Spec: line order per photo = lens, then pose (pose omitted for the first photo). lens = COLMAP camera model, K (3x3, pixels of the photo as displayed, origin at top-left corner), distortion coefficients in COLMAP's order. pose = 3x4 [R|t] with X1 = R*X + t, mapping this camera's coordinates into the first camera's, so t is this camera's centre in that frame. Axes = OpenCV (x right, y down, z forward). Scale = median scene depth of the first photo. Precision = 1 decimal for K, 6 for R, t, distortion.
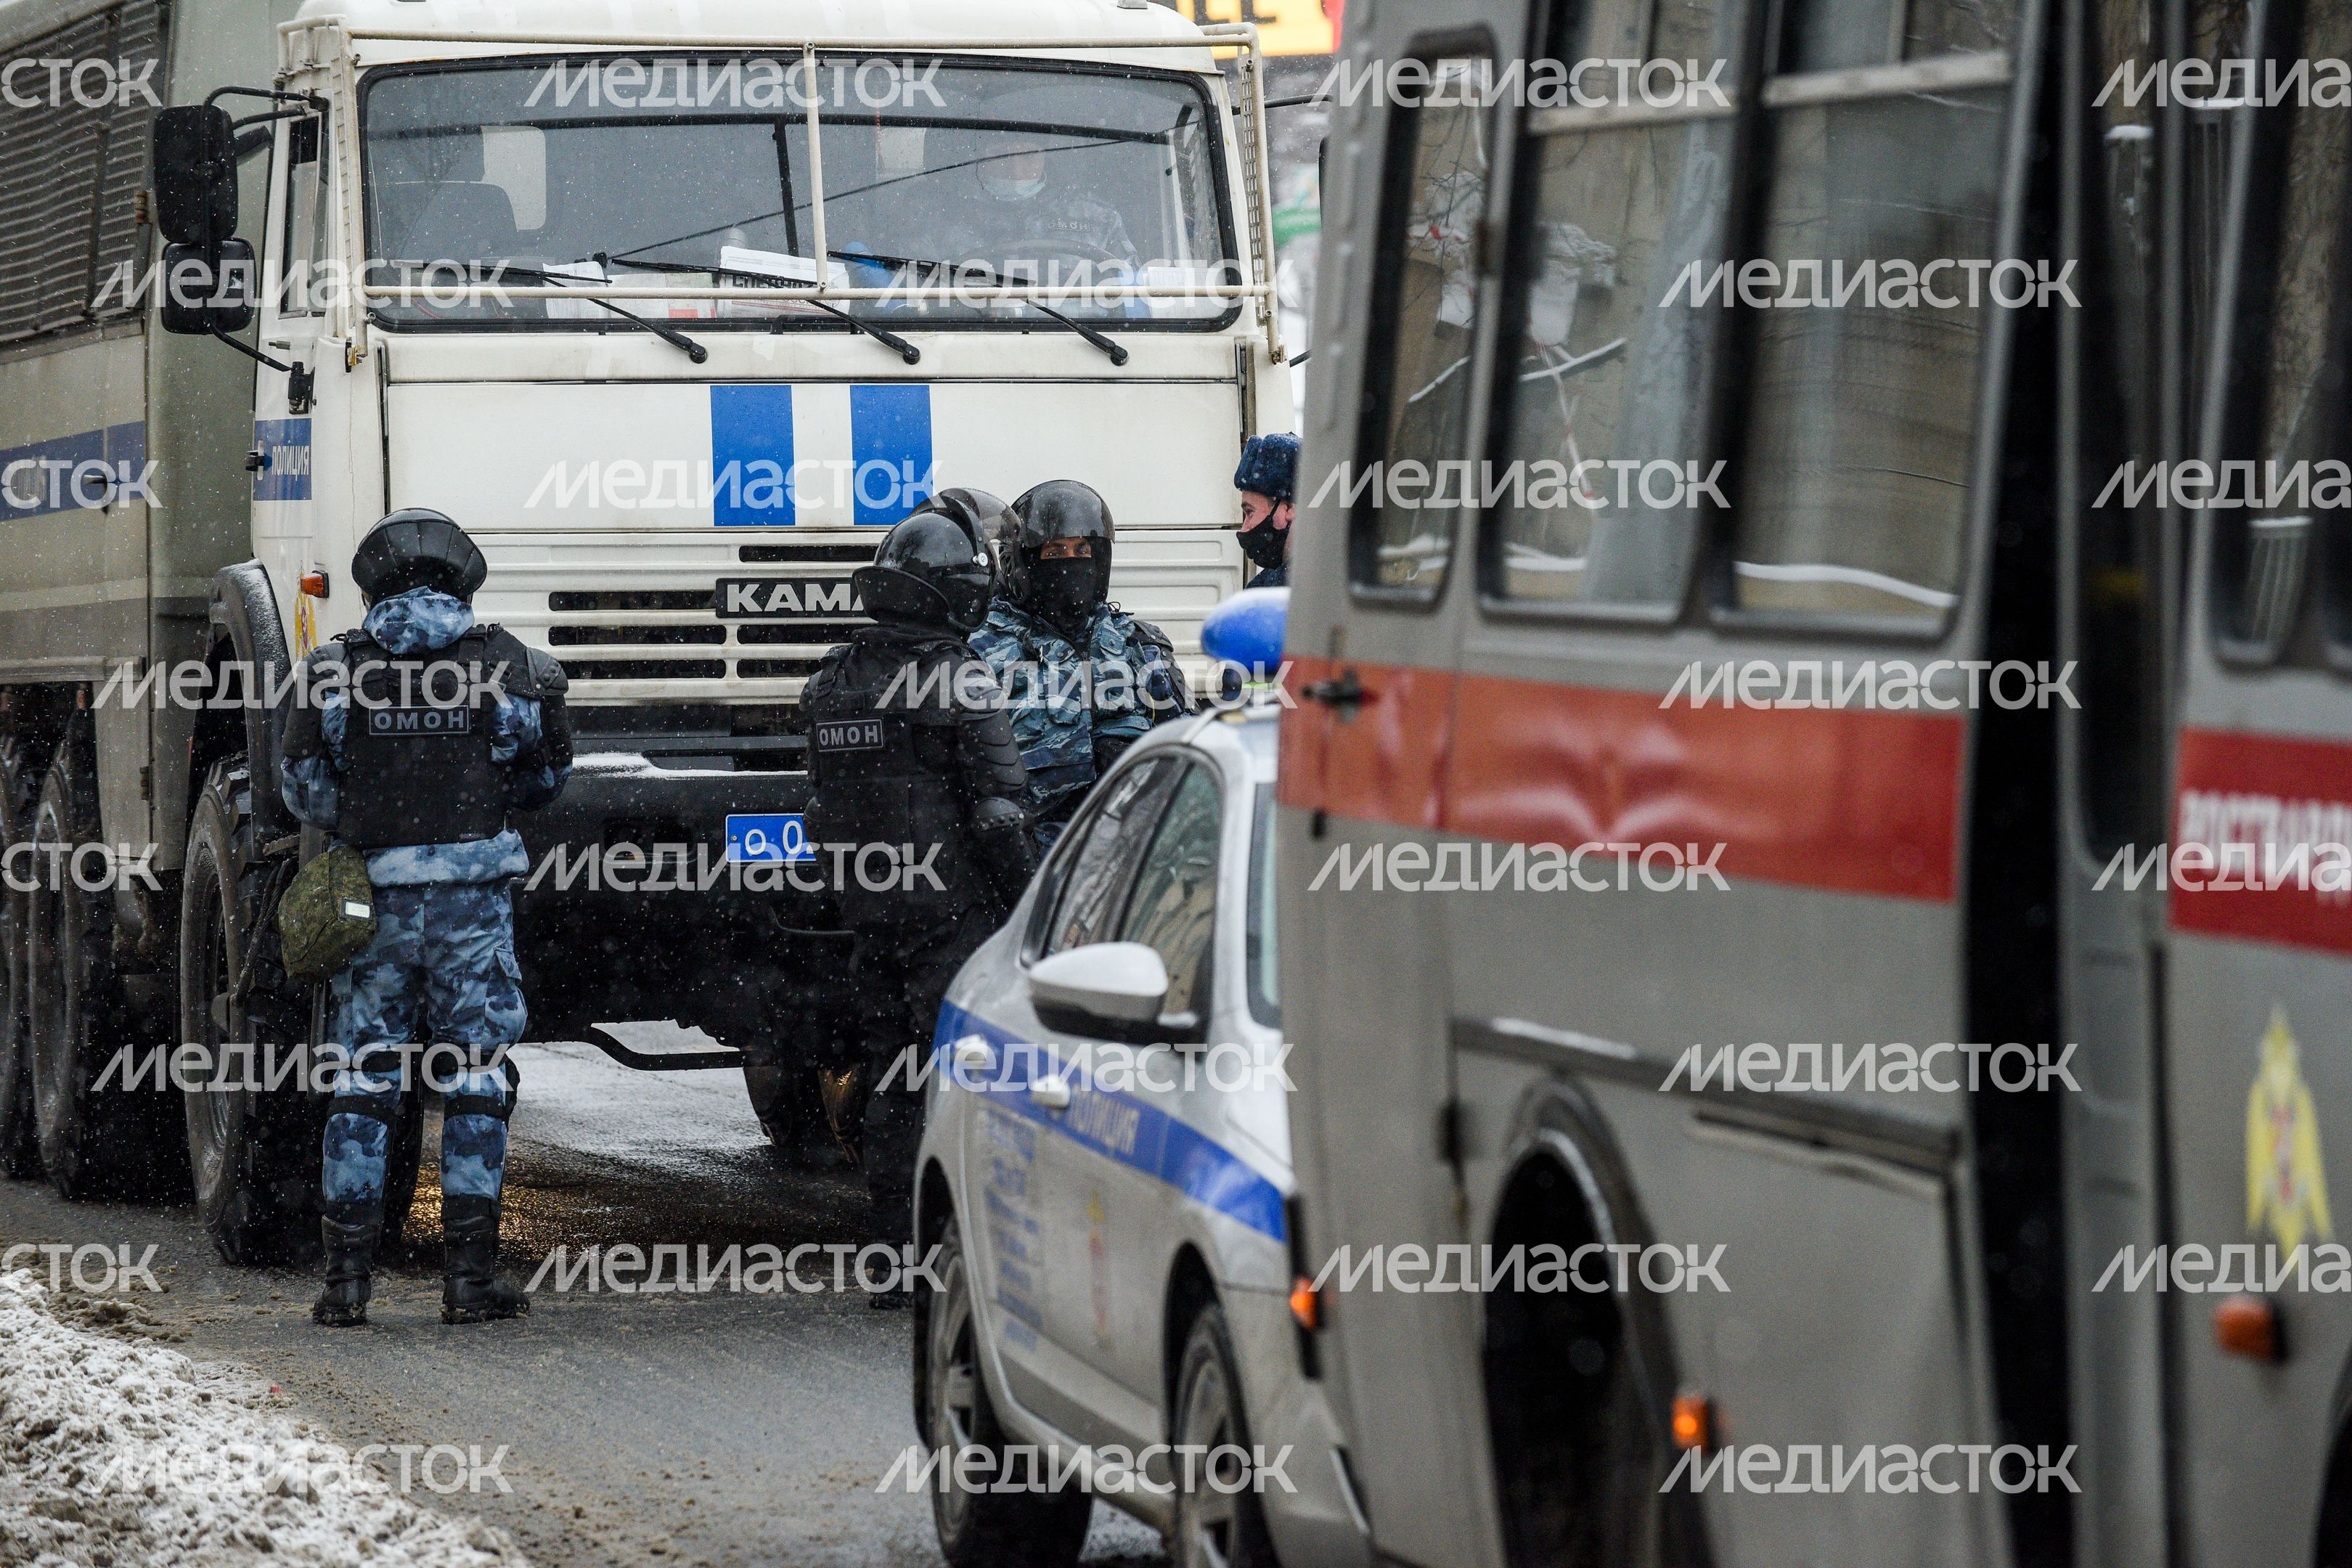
lens RADIAL K [[13524.9, 0, 1171.8], [0, 13524.9, 586.2], [0, 0, 1]] dist [2.893889, 40.747358]
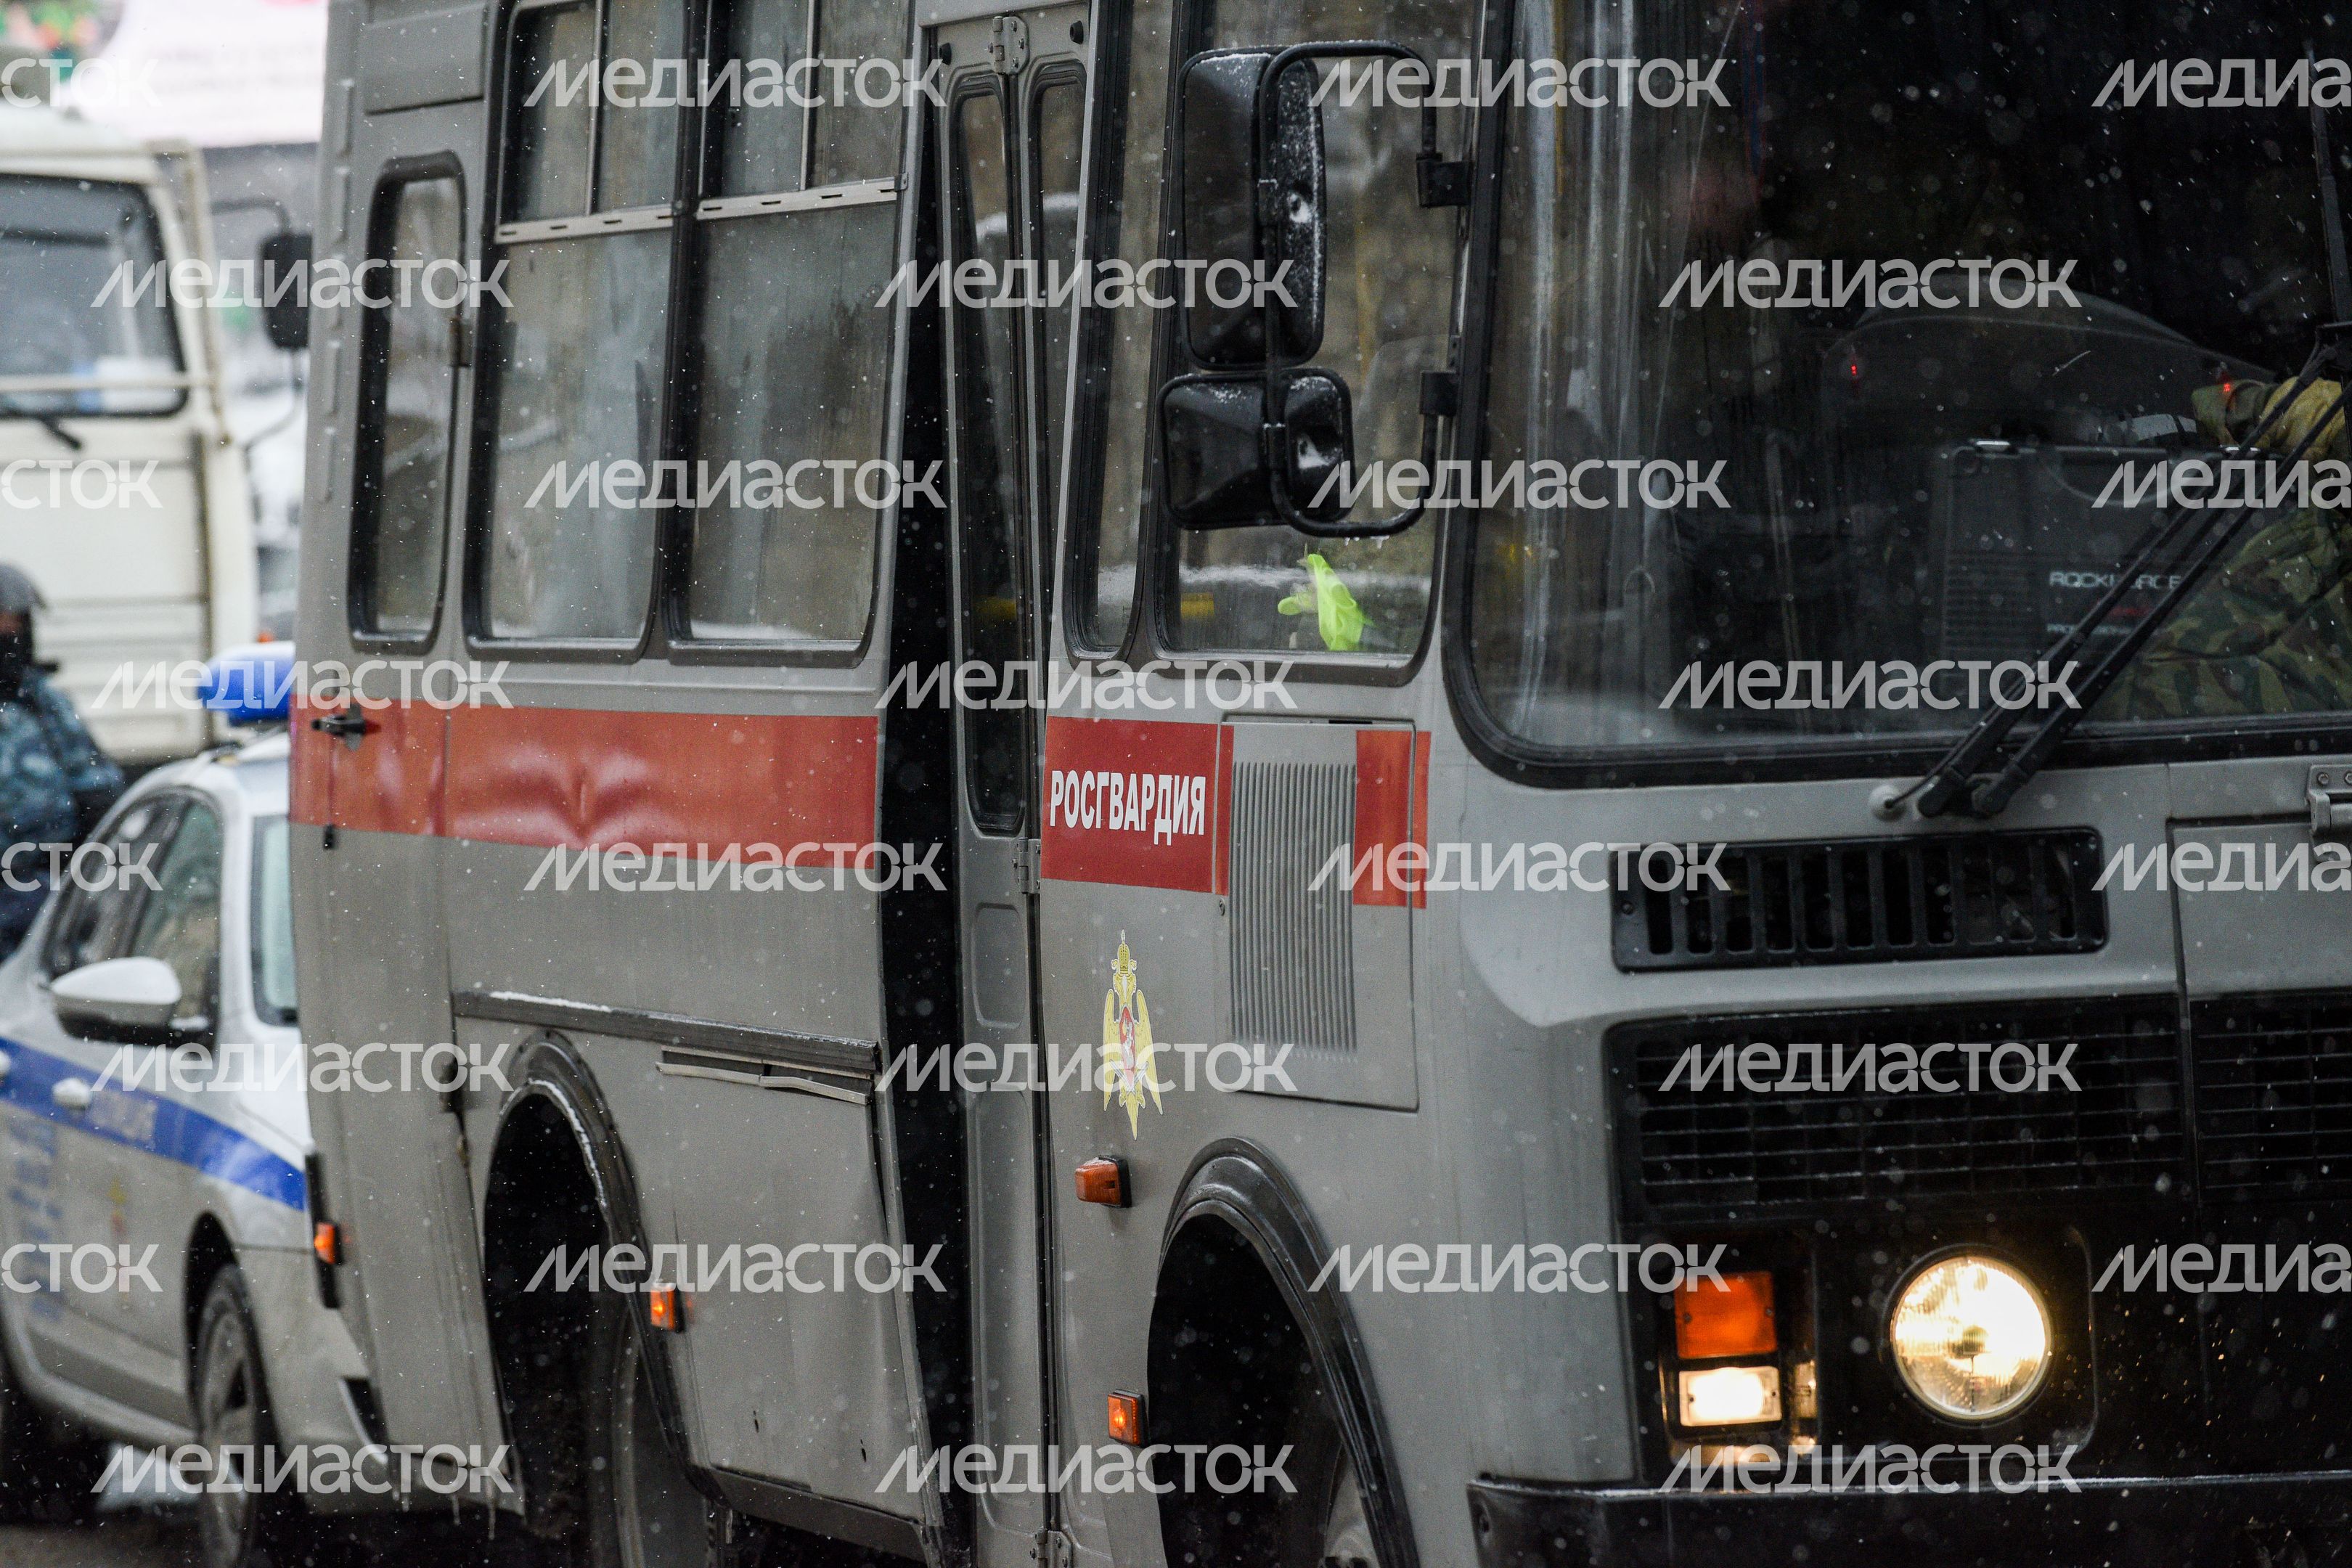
lens RADIAL K [[13524.9, 0, 1171.8], [0, 13524.9, 586.2], [0, 0, 1]] dist [2.893889, 40.747358]
pose [[0.996266, -0.026959, 0.082021, -0.011963], [0.027431, 0.999613, -0.004625, 0.002987], [-0.081865, 0.006858, 0.996620, -0.170160]]
